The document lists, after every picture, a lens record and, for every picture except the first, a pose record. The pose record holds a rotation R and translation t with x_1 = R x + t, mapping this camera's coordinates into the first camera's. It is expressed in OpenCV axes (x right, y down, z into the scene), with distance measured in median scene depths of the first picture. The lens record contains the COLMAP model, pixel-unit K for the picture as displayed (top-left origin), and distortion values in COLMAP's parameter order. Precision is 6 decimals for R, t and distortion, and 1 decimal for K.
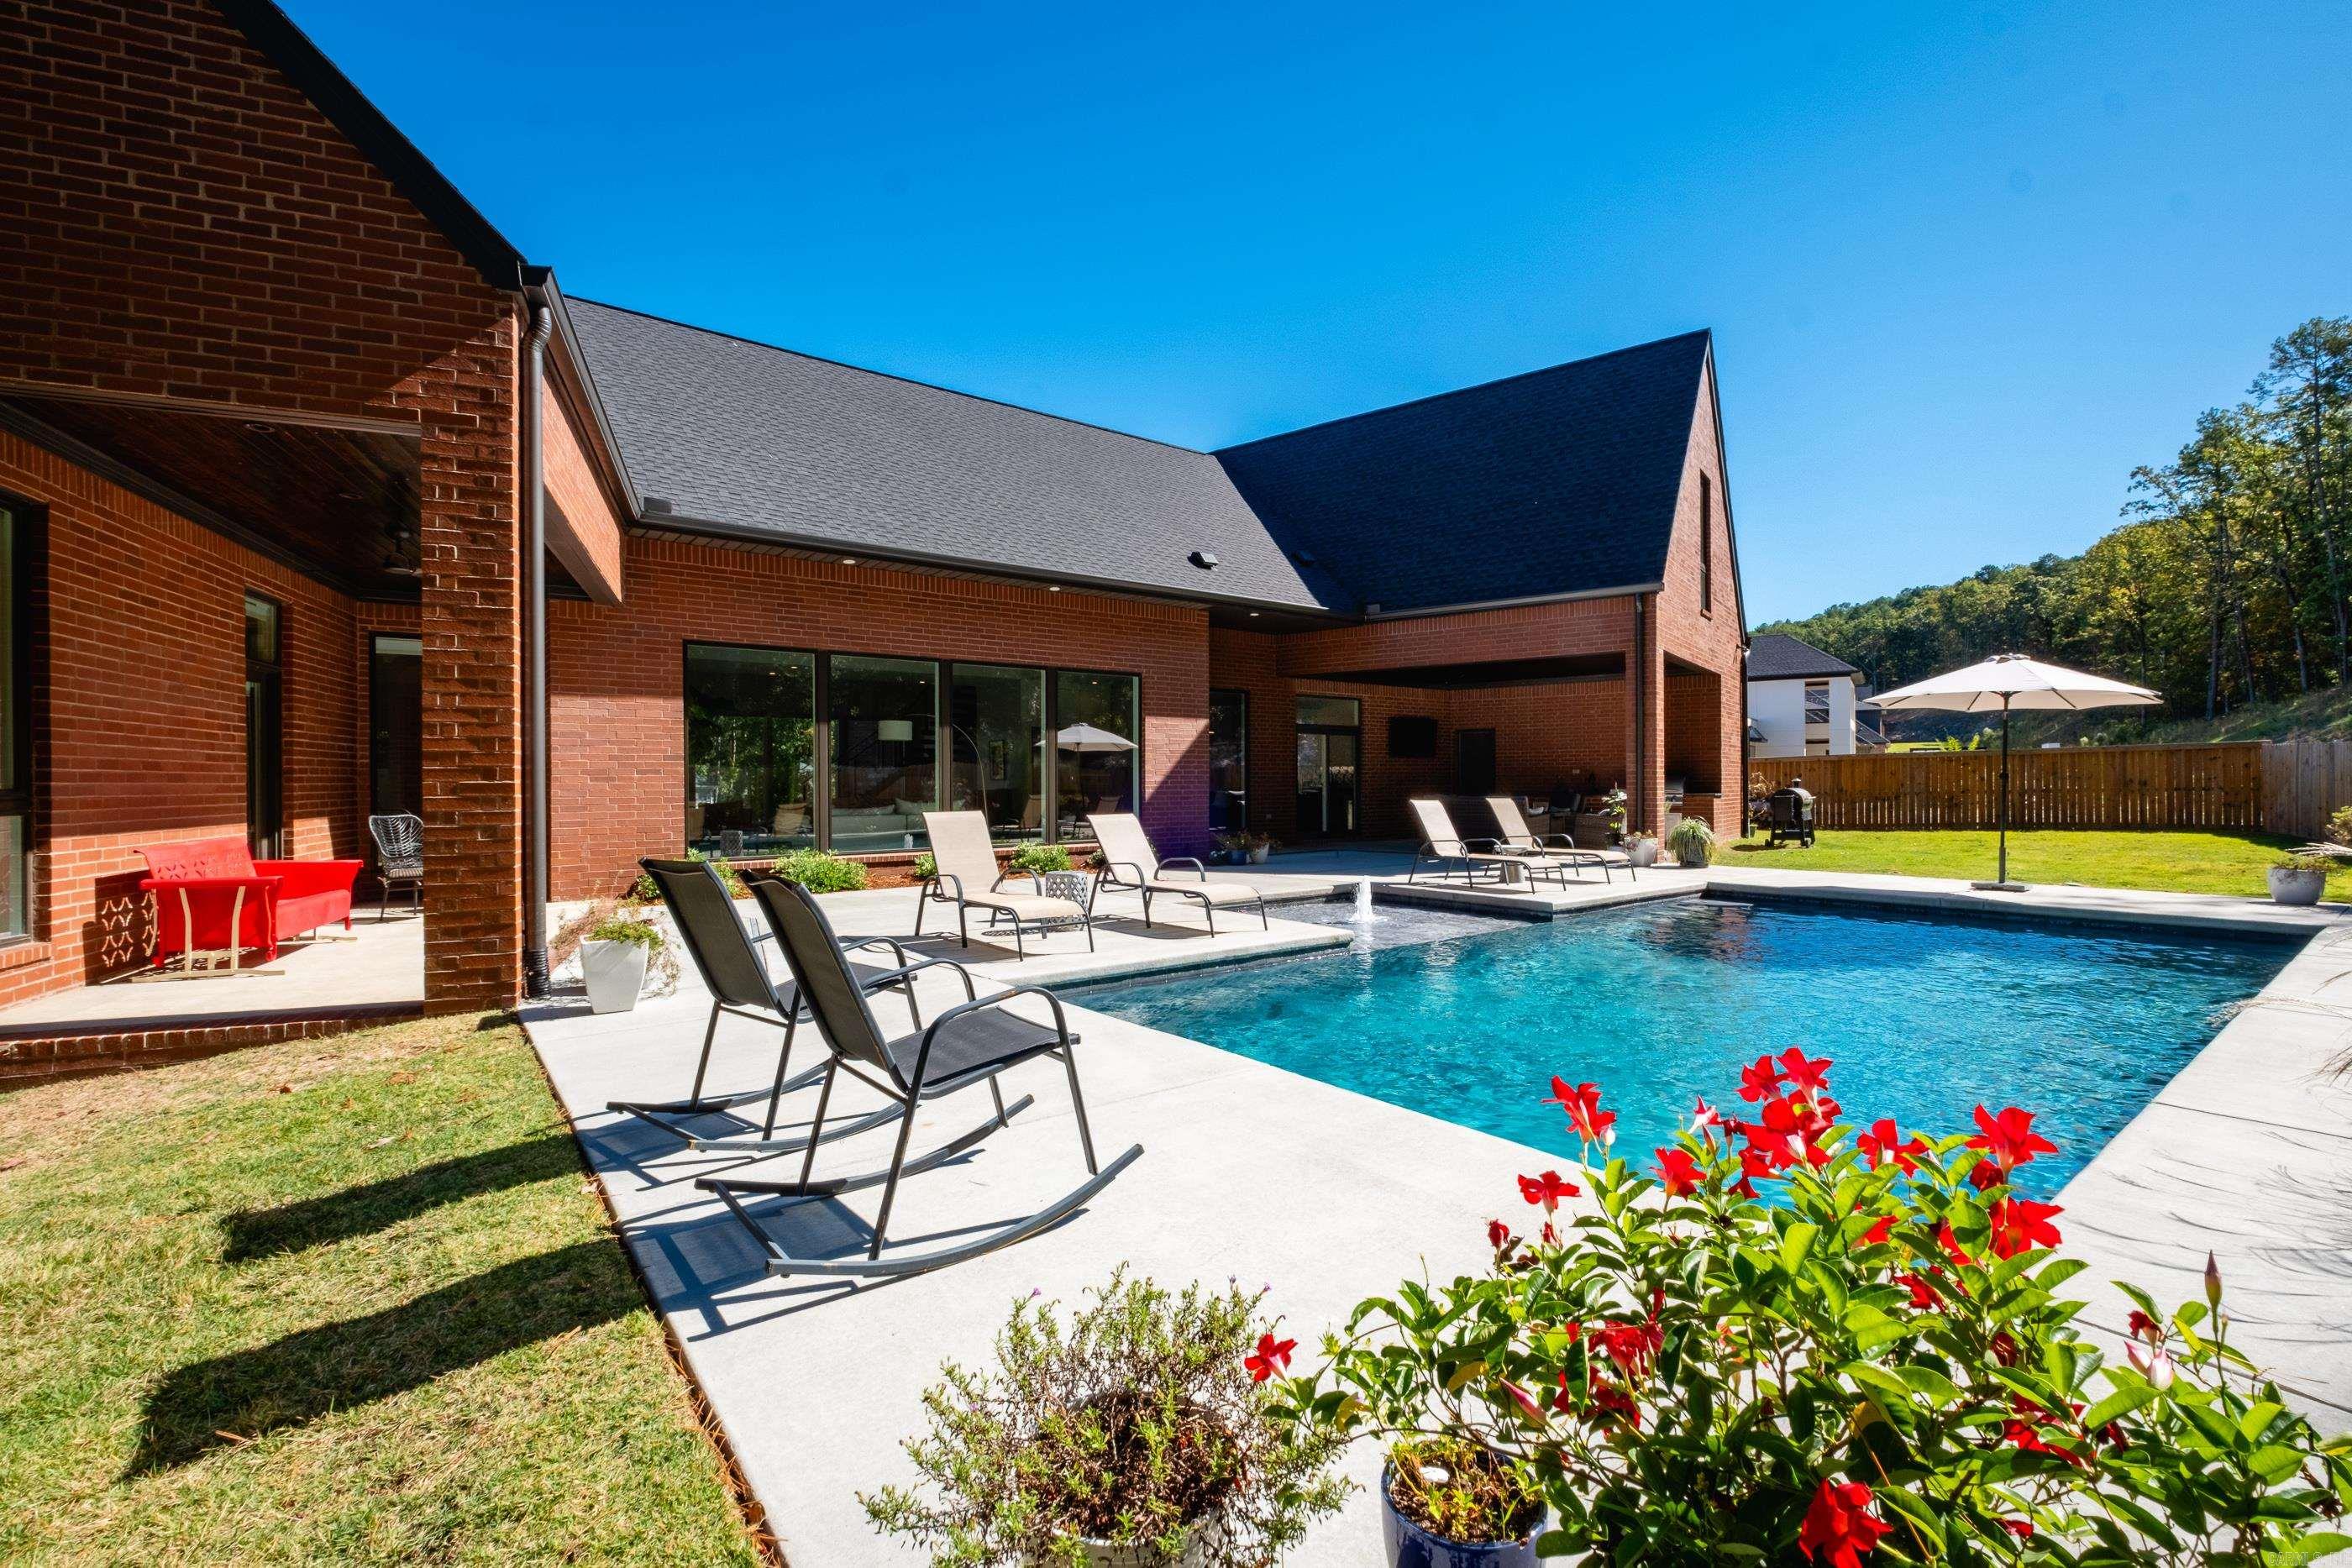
lens RADIAL K [[1036.8, 0, 1176.0], [0, 1036.8, 784.0], [0, 0, 1]] dist [-0.003949, -0.001070]
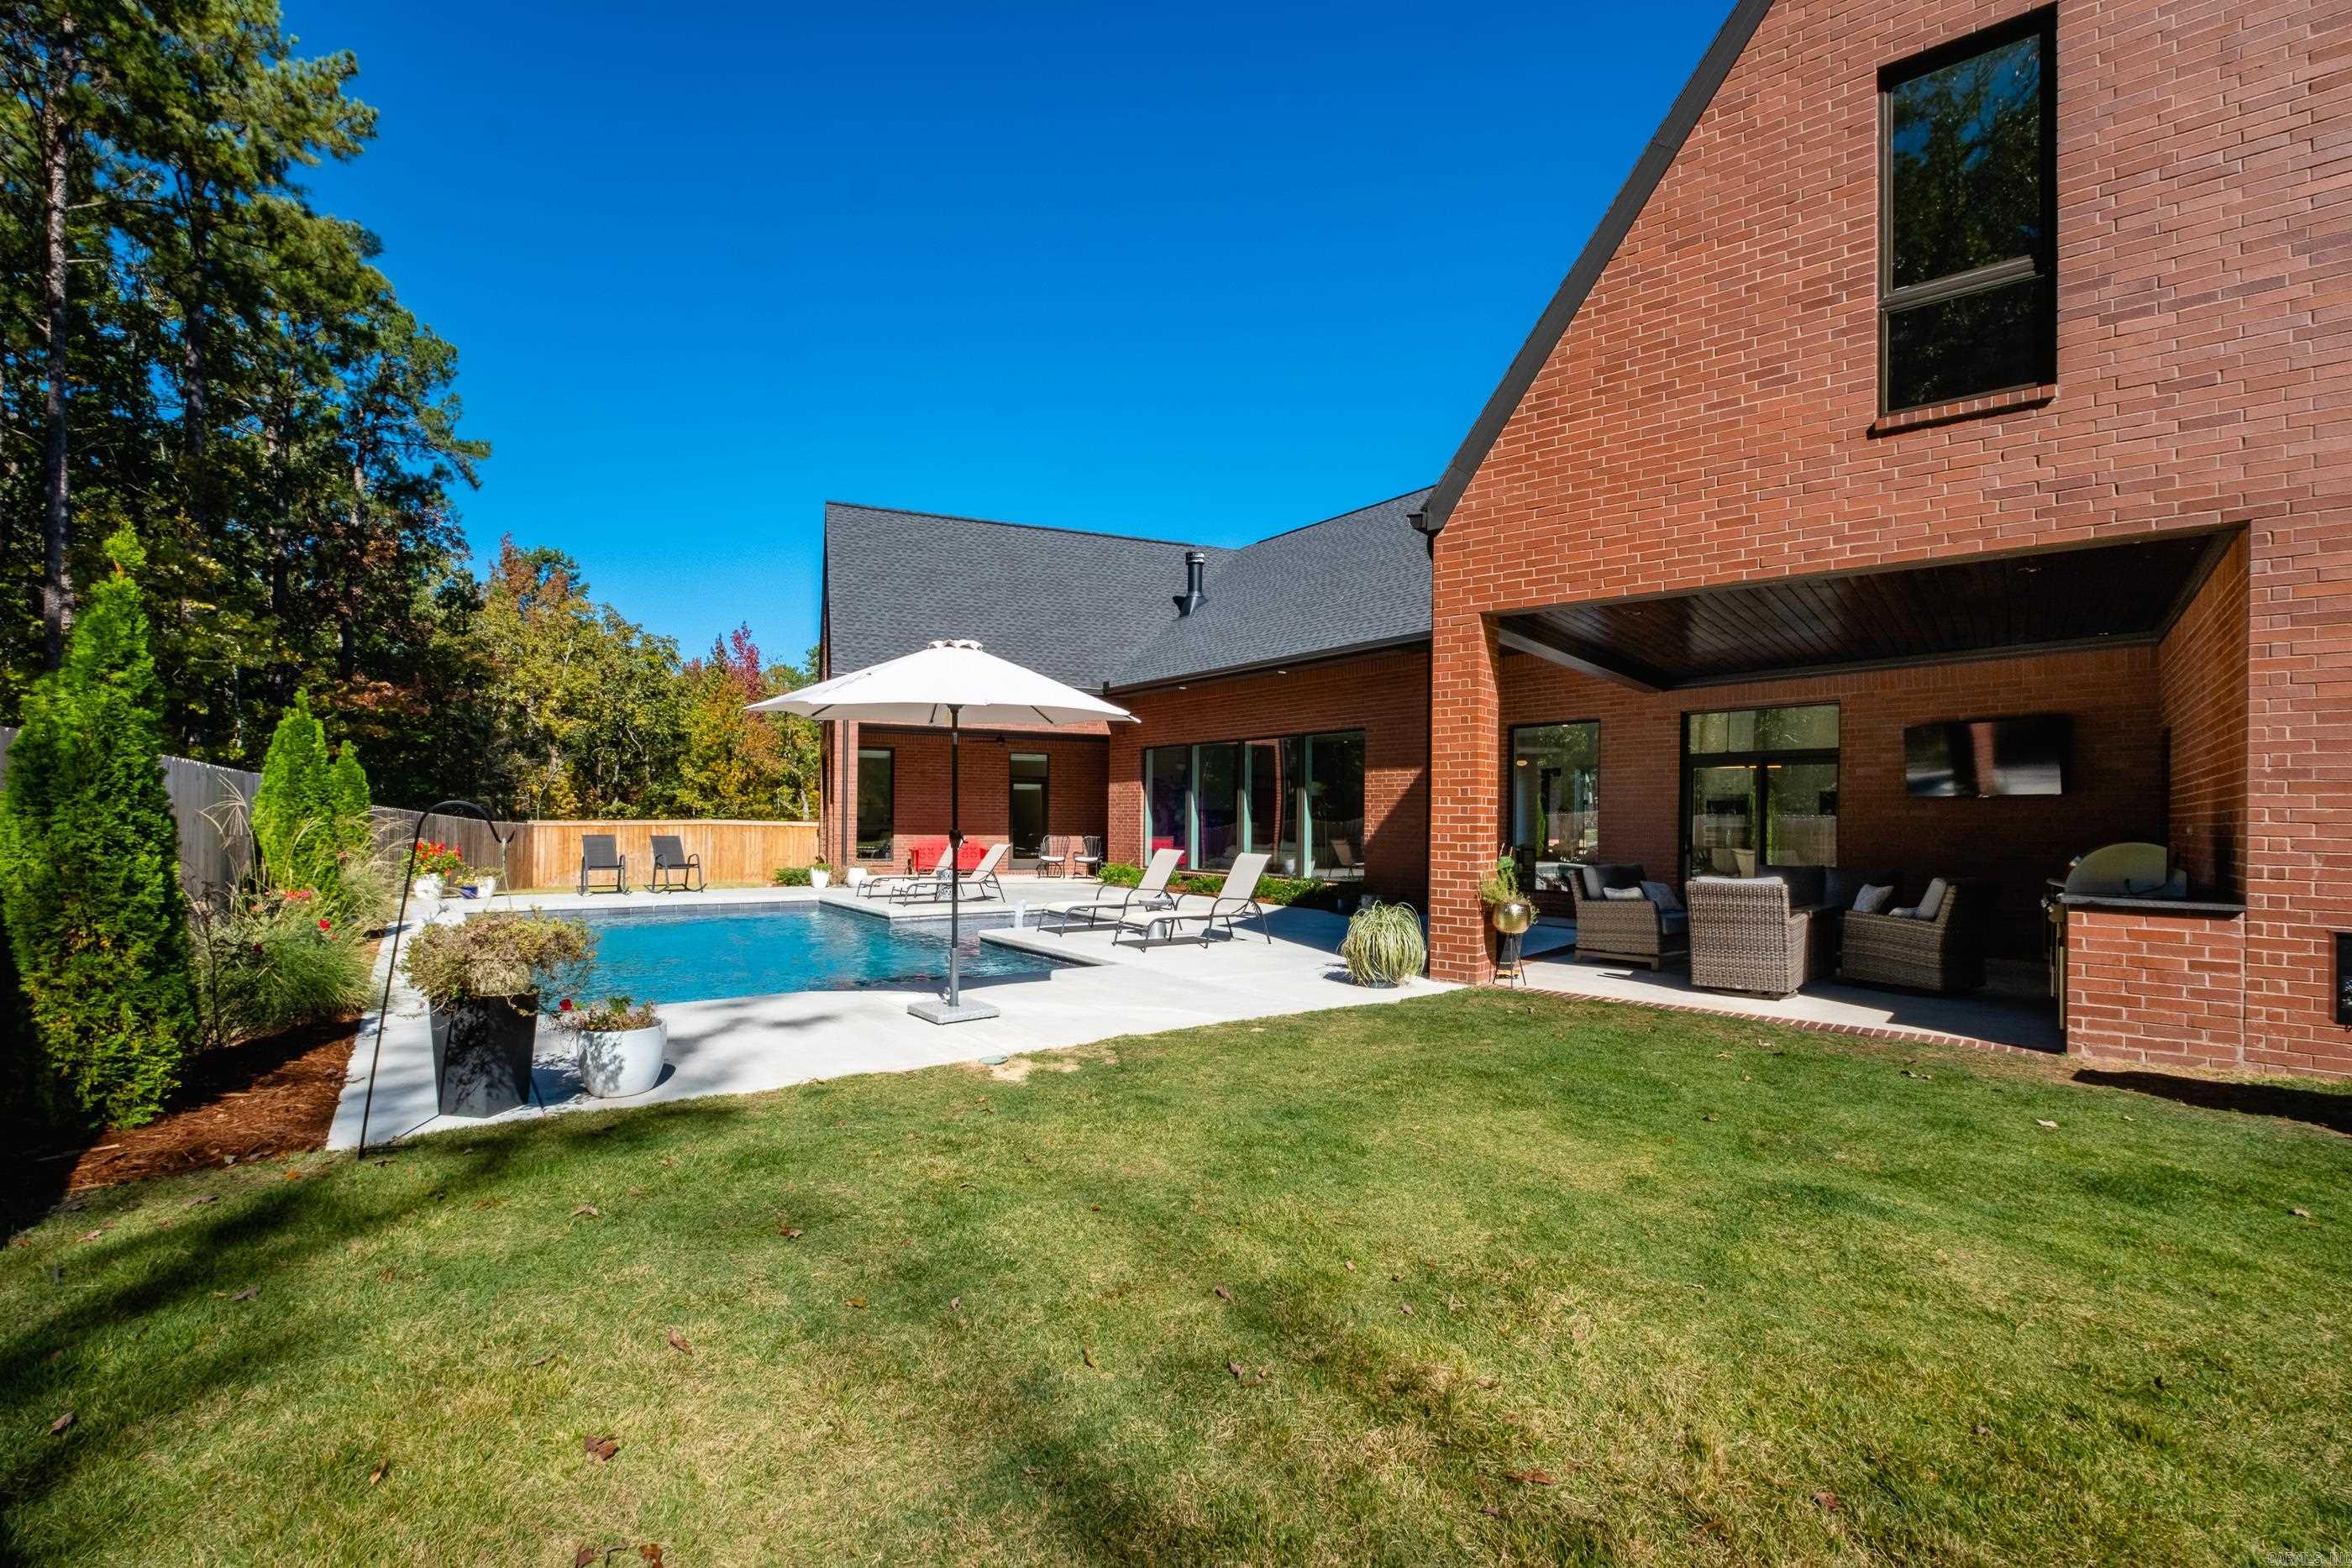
lens RADIAL K [[1019.5, 0, 1178.5], [0, 1019.5, 818.3], [0, 0, 1]] dist [0.001258, -0.000119]
pose [[-0.033707, 0.005742, -0.999415, 2.866649], [-0.014173, 0.999880, 0.006223, -0.054056], [0.999331, 0.014375, -0.033622, 2.358614]]
